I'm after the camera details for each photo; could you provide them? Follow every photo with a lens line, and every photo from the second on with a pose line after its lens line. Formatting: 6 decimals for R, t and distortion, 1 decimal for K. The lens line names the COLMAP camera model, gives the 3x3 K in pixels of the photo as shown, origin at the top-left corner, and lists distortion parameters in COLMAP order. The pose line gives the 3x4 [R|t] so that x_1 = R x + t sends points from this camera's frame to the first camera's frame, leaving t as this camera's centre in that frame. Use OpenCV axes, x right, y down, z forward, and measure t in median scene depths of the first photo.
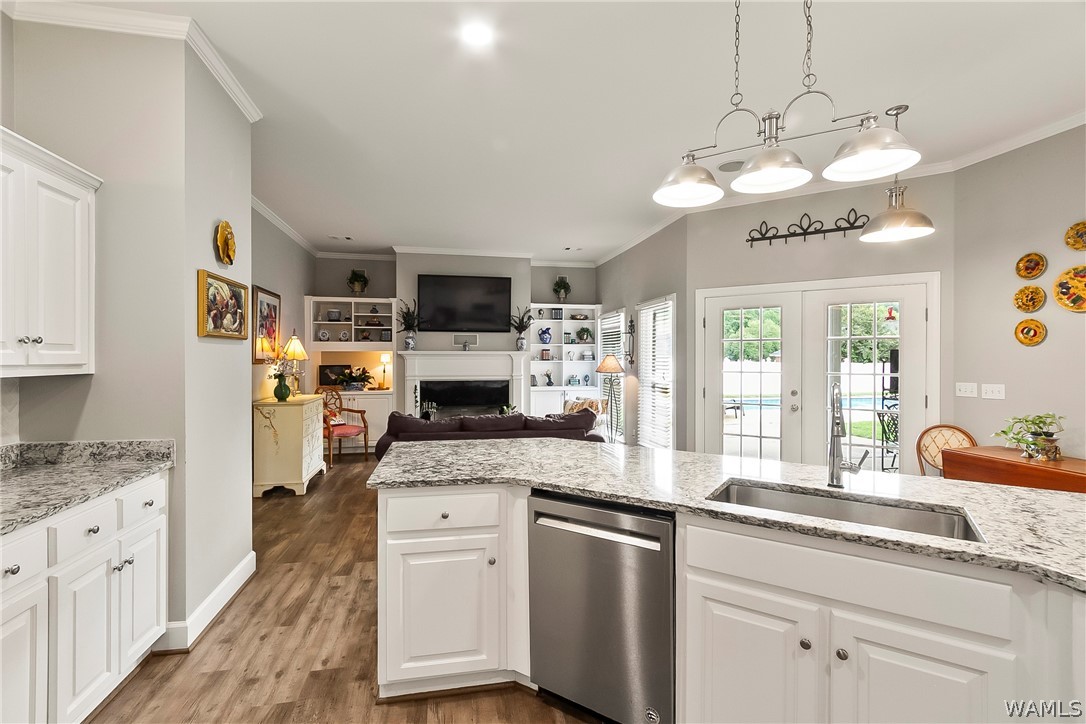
lens RADIAL K [[496.2, 0, 542.5], [0, 496.2, 361.1], [0, 0, 1]] dist [0.002492, 0.000035]
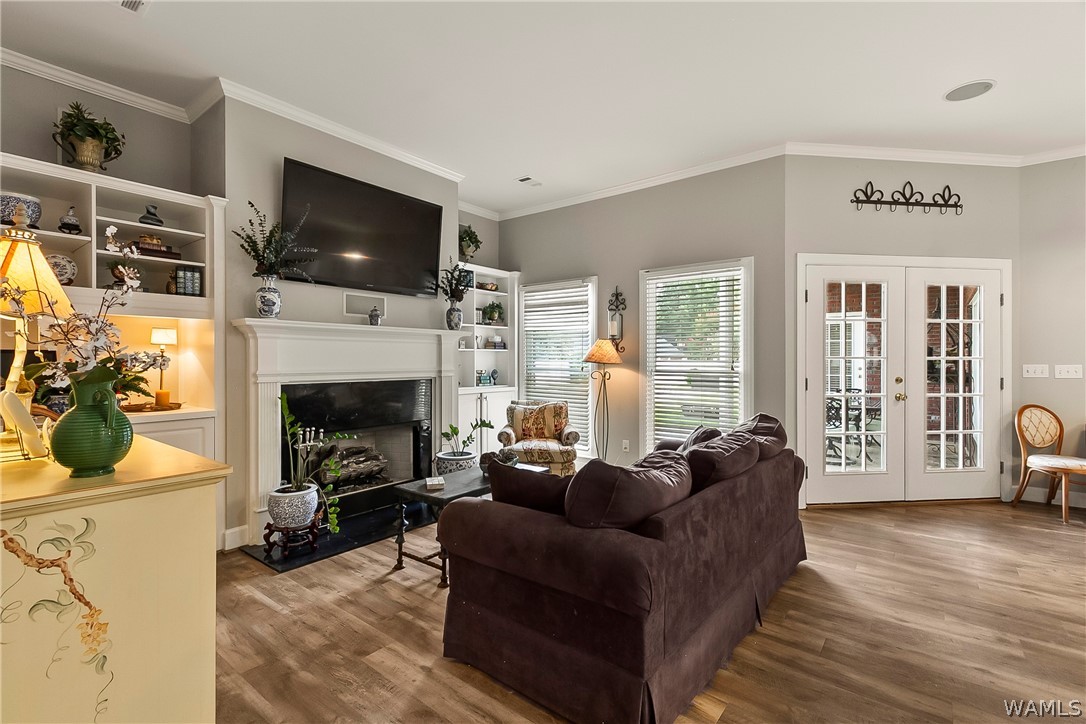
lens RADIAL K [[496.2, 0, 542.5], [0, 496.2, 361.1], [0, 0, 1]] dist [0.002492, 0.000035]
pose [[0.761573, -0.001647, 0.648077, -0.374860], [0.003372, 0.999993, -0.001421, 0.019446], [-0.648070, 0.003267, 0.761574, 0.492396]]
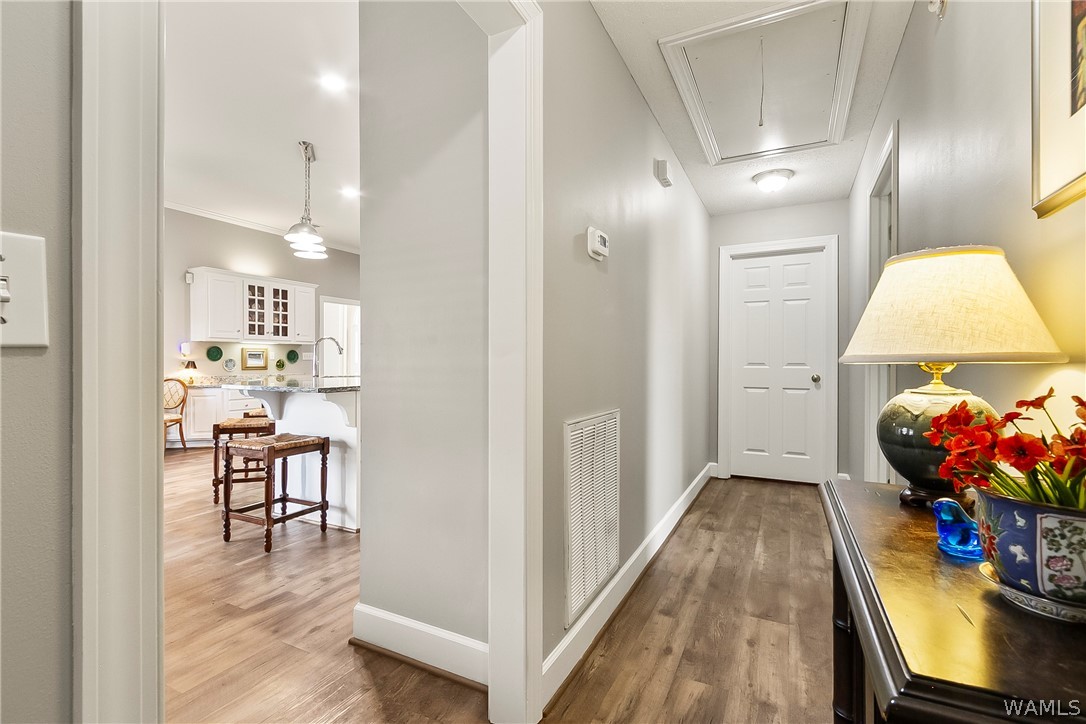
lens RADIAL K [[495.6, 0, 543.0], [0, 495.6, 362.0], [0, 0, 1]] dist [0.006482, -0.000639]
pose [[-0.786215, -0.002502, 0.617948, -0.512286], [0.000545, 0.999989, 0.004743, 0.043774], [-0.617953, 0.004066, -0.786204, 0.608633]]
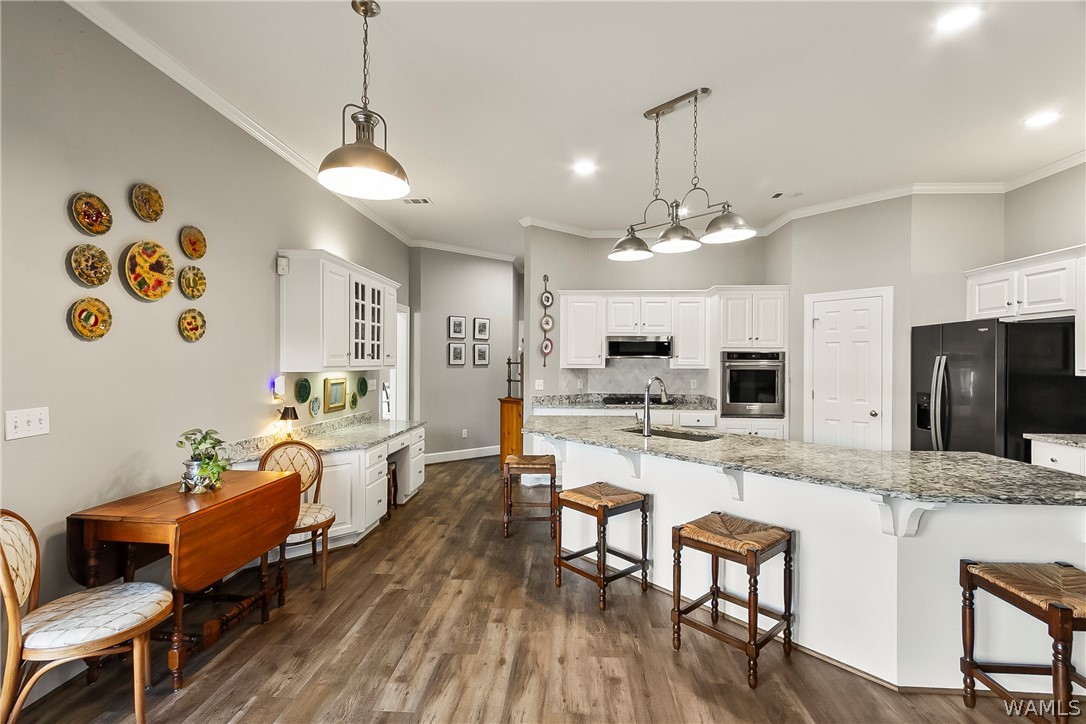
lens RADIAL K [[496.2, 0, 542.5], [0, 496.2, 361.1], [0, 0, 1]] dist [0.002492, 0.000035]
pose [[-0.966678, -0.004821, 0.255951, 0.132279], [-0.004565, 0.999988, 0.001595, -0.003709], [-0.255956, 0.000374, -0.966688, 0.736907]]
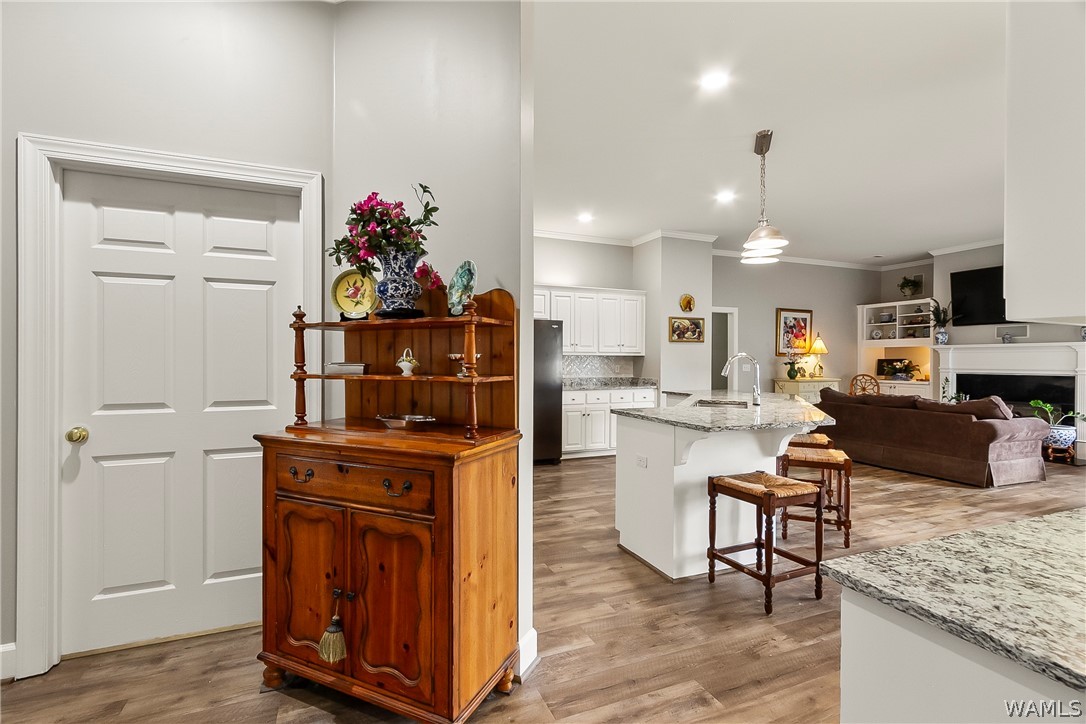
lens RADIAL K [[497.3, 0, 539.2], [0, 497.3, 362.3], [0, 0, 1]] dist [0.015970, -0.007353]
pose [[0.192983, 0.003276, -0.981197, 0.639599], [-0.007608, 0.999969, 0.001842, 0.021587], [0.981173, 0.007109, 0.193002, -0.070758]]
